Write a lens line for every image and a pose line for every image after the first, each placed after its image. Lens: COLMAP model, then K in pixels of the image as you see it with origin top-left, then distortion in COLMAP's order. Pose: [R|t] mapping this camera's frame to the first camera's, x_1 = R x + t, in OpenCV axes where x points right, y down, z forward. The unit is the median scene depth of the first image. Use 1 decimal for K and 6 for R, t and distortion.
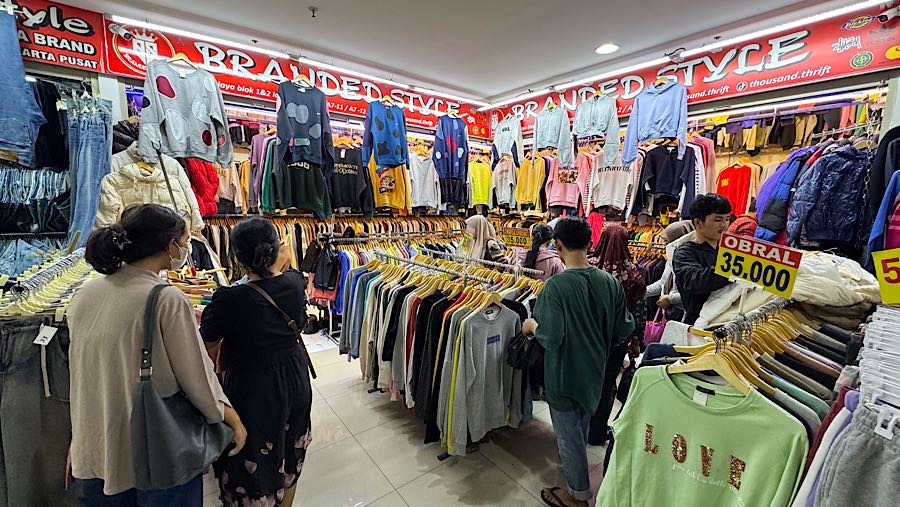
lens RADIAL K [[368.0, 0, 450.8], [0, 368.0, 246.3], [0, 0, 1]] dist [-0.000250, 0.000053]
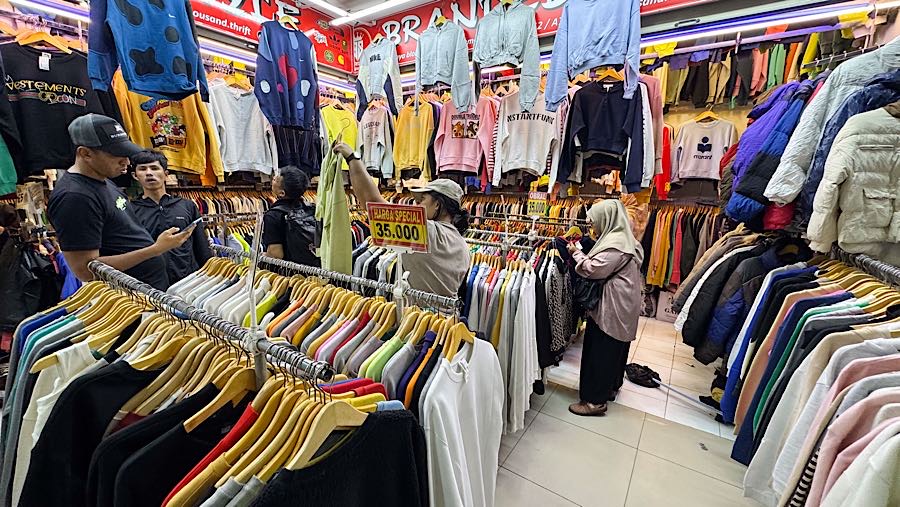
lens RADIAL K [[379.0, 0, 444.7], [0, 379.0, 239.2], [0, 0, 1]] dist [-0.001568, -0.000169]
pose [[0.954685, -0.048603, 0.293623, 0.056711], [0.034986, 0.998062, 0.051455, -0.016683], [-0.295555, -0.038850, 0.954535, 0.311724]]
